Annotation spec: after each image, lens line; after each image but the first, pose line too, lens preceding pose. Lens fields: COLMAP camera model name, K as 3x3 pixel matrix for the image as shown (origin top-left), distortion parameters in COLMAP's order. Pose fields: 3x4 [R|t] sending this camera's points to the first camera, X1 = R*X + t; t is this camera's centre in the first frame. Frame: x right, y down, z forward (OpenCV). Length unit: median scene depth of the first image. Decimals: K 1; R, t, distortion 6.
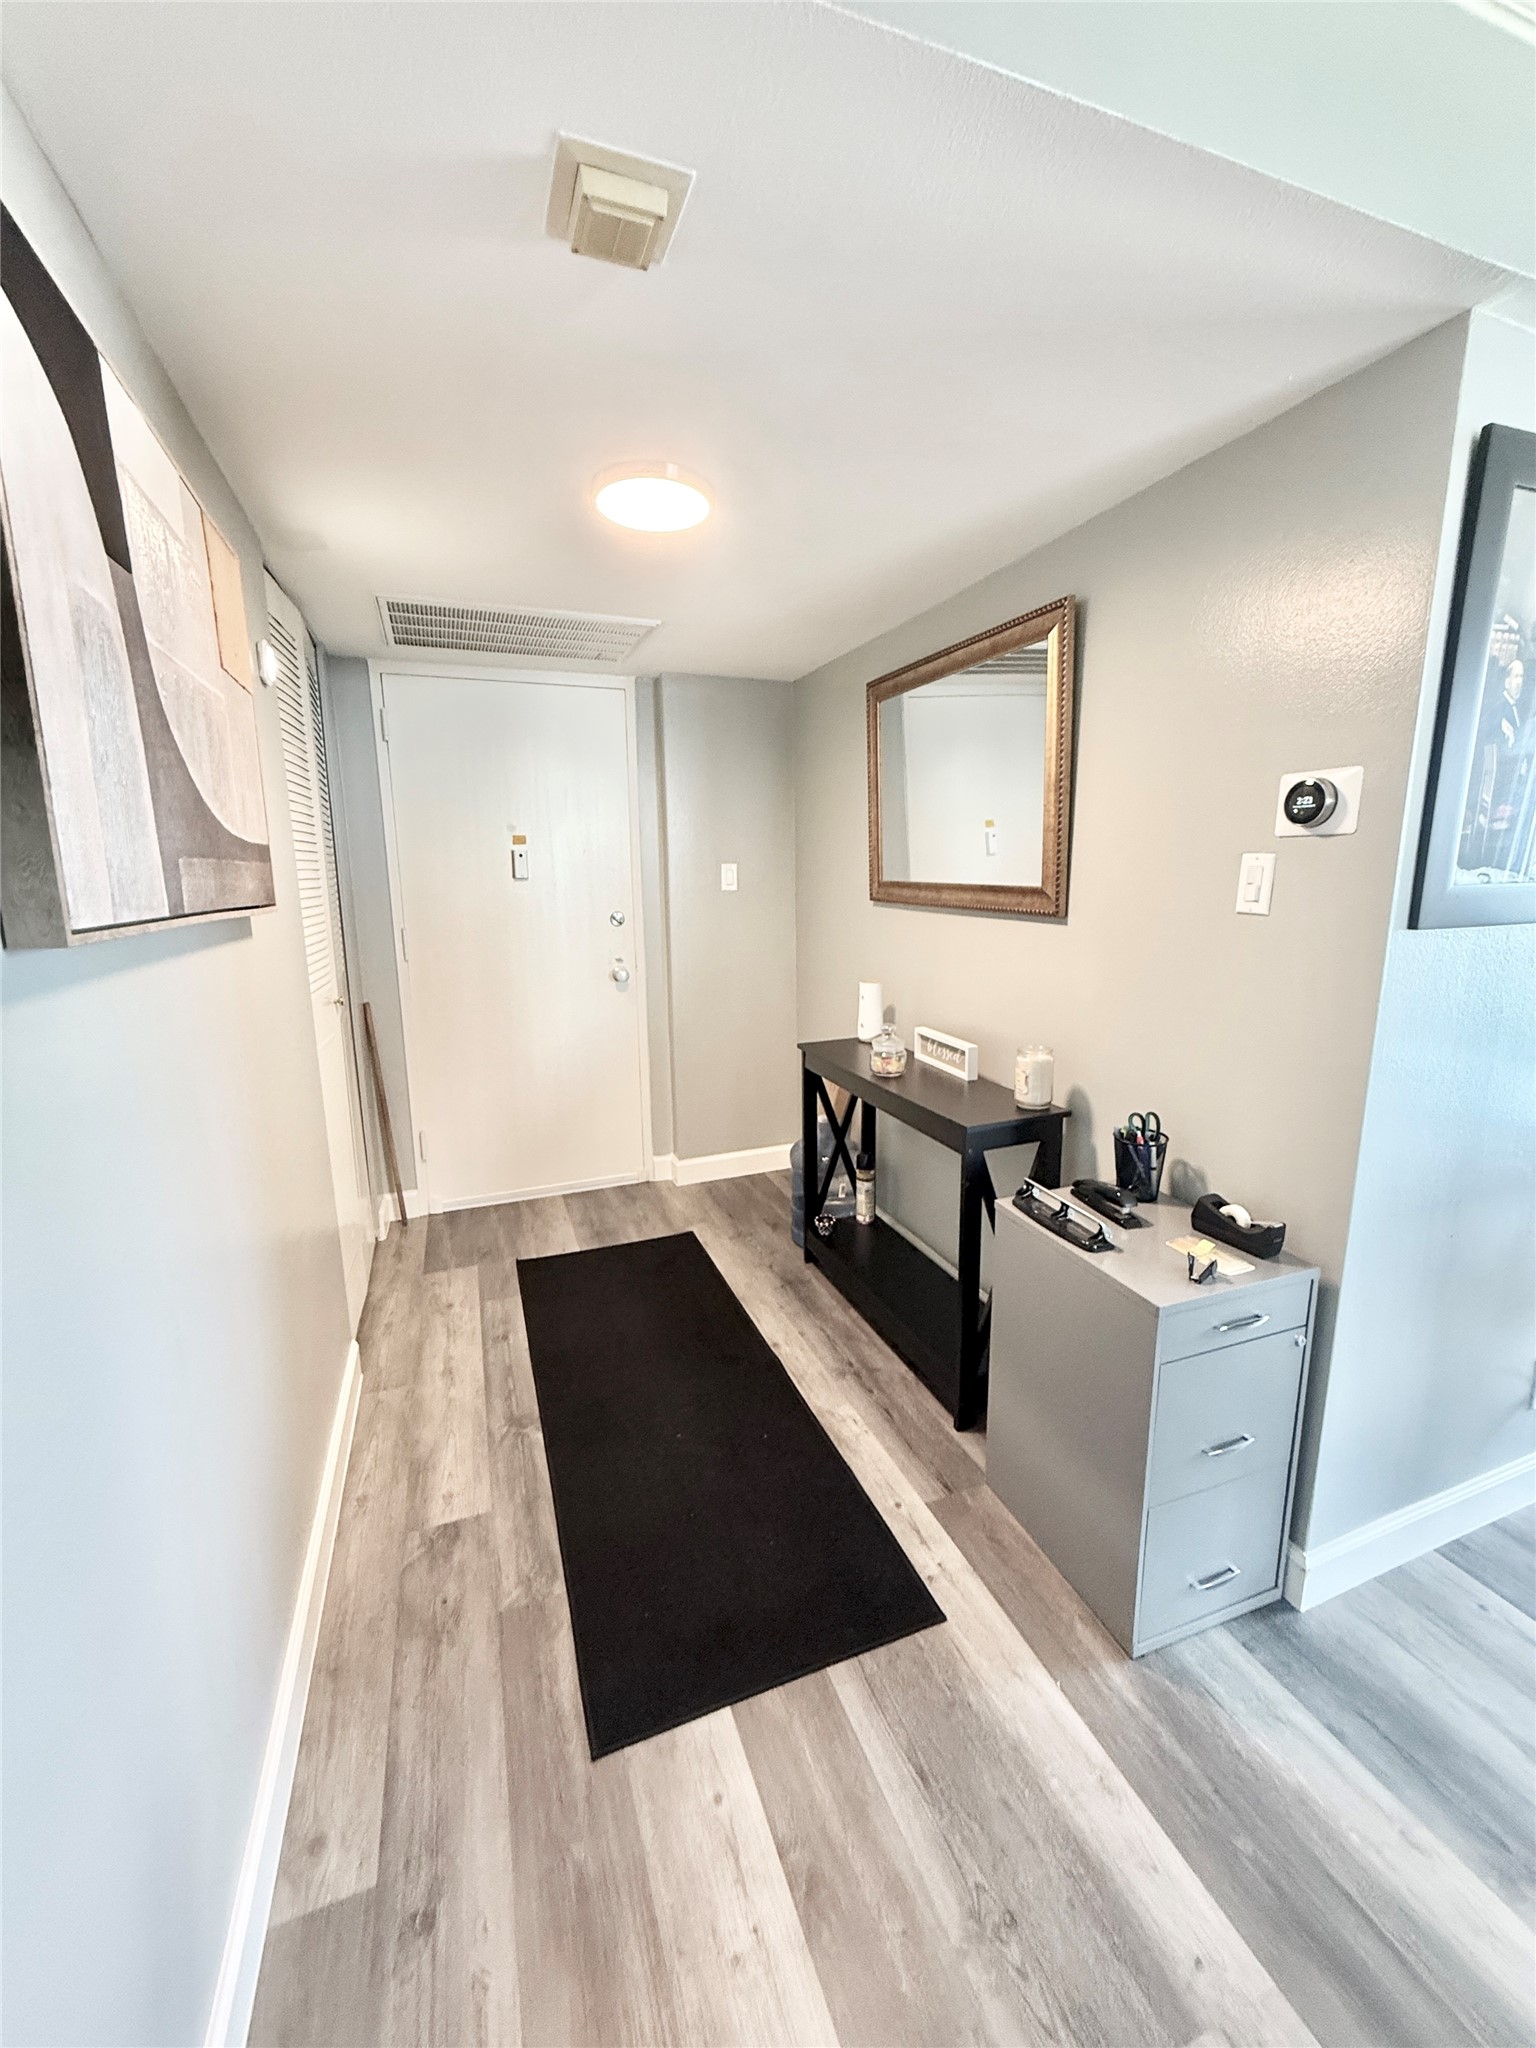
lens RADIAL K [[813.1, 0, 767.7], [0, 813.1, 1018.9], [0, 0, 1]] dist [0.000229, -0.000048]
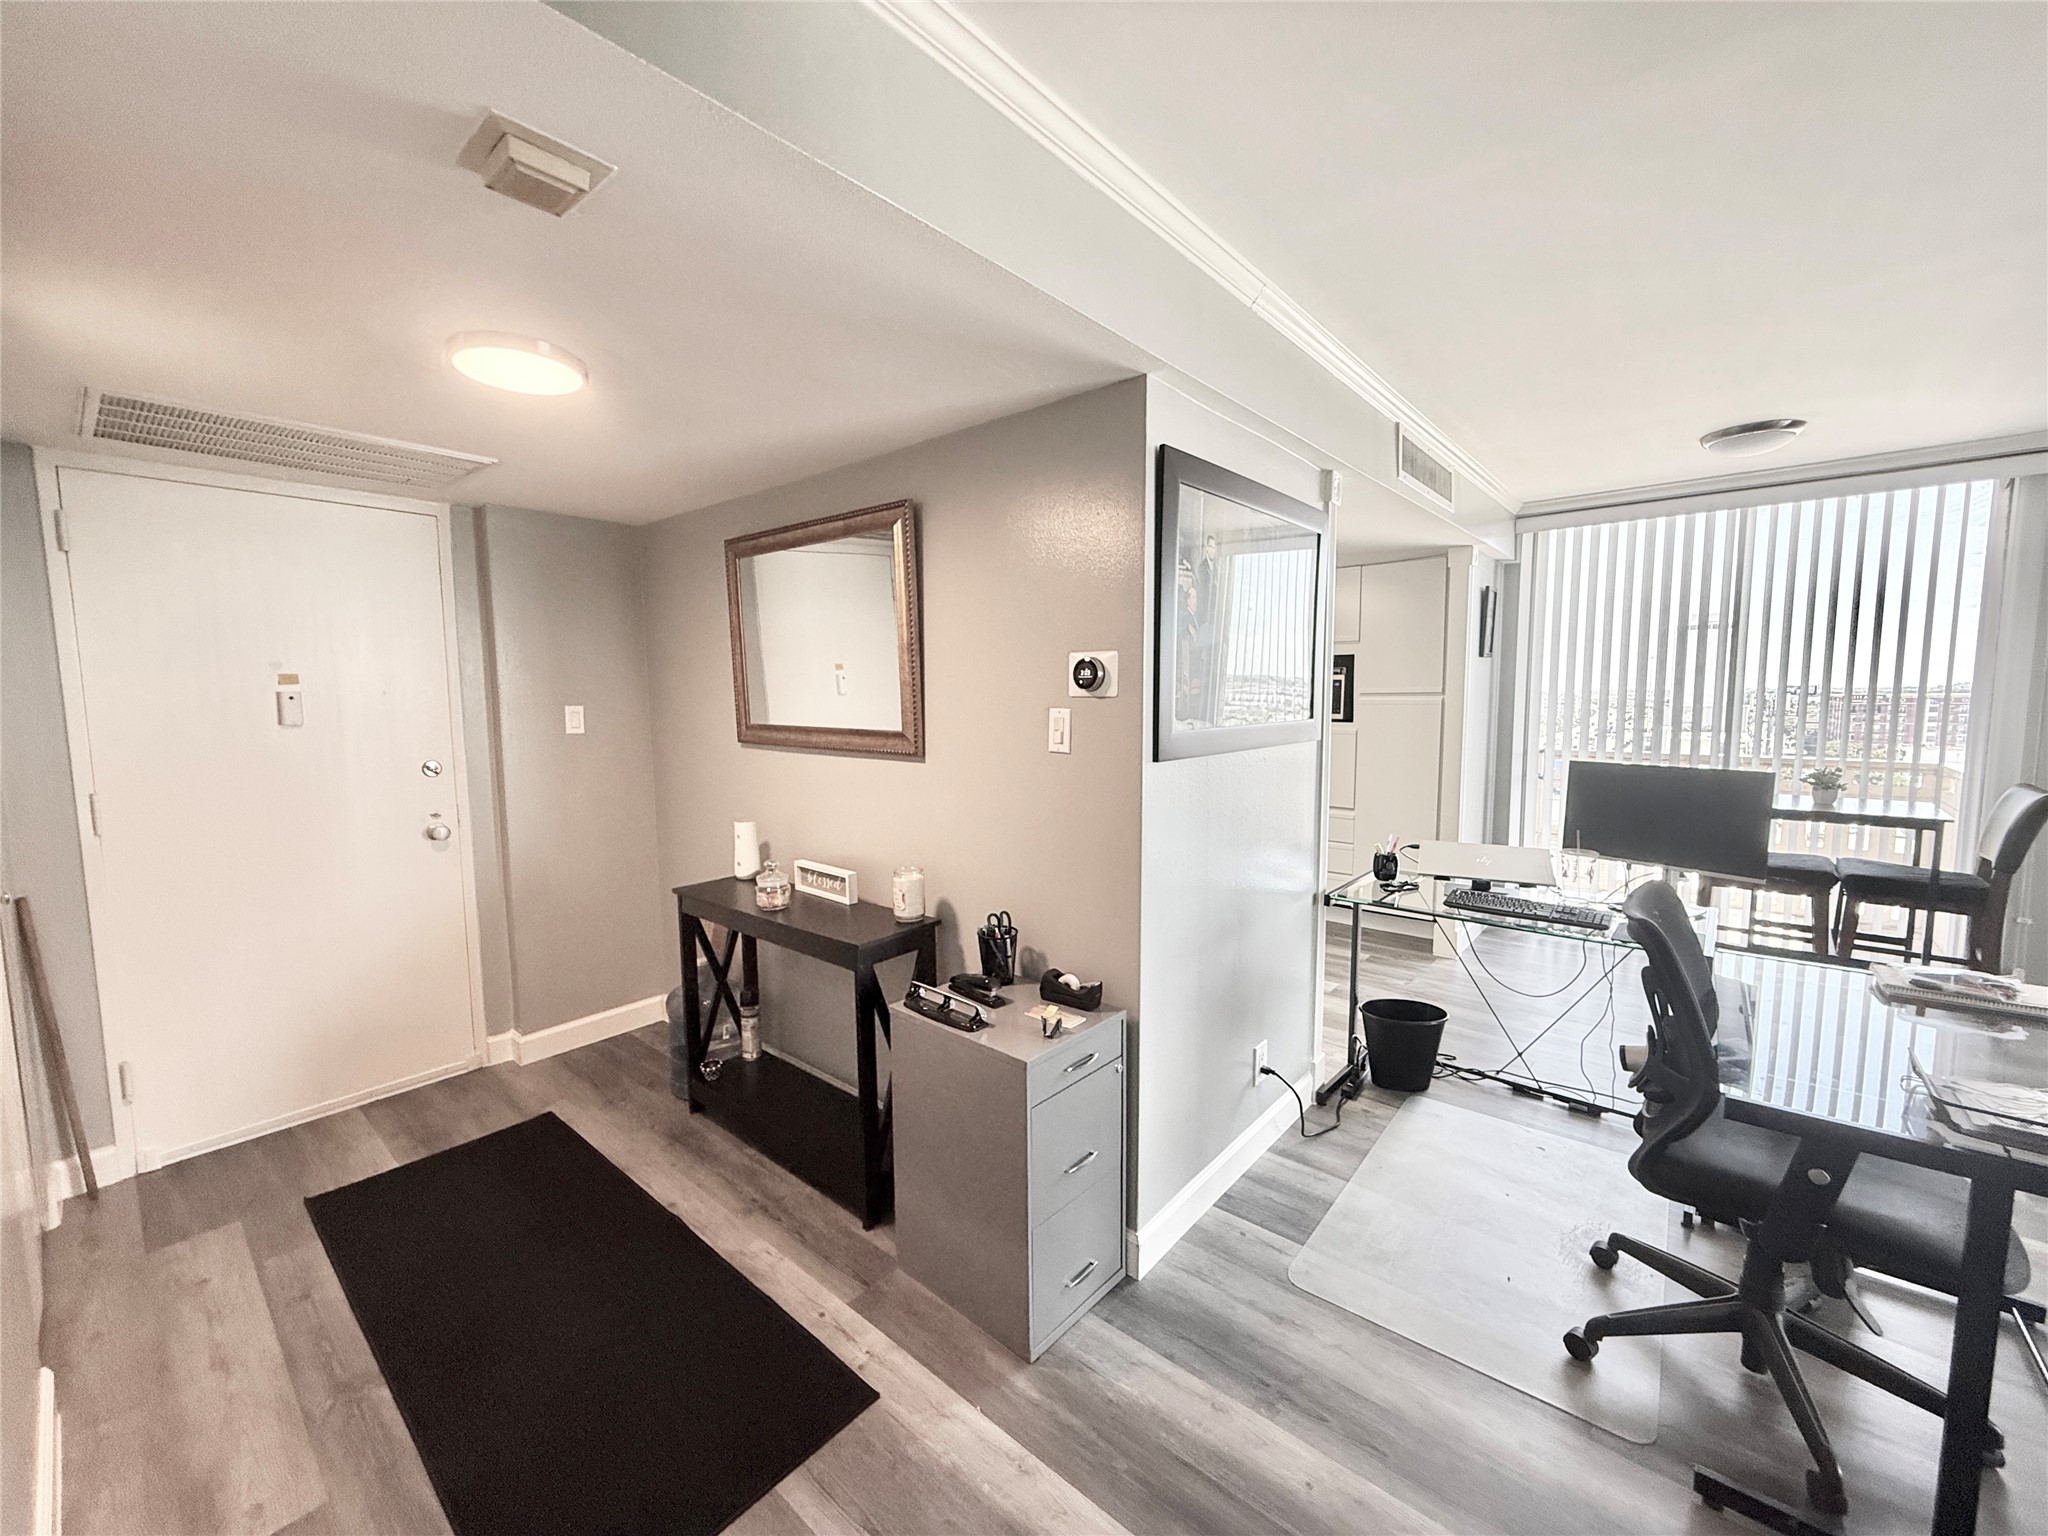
lens RADIAL K [[813.1, 0, 1017.1], [0, 813.1, 771.2], [0, 0, 1]] dist [0.000229, -0.000048]
pose [[0.879387, -0.042491, 0.474208, -0.084002], [0.085824, 0.993841, -0.070103, -0.008406], [-0.468309, 0.102346, 0.877617, -0.114384]]
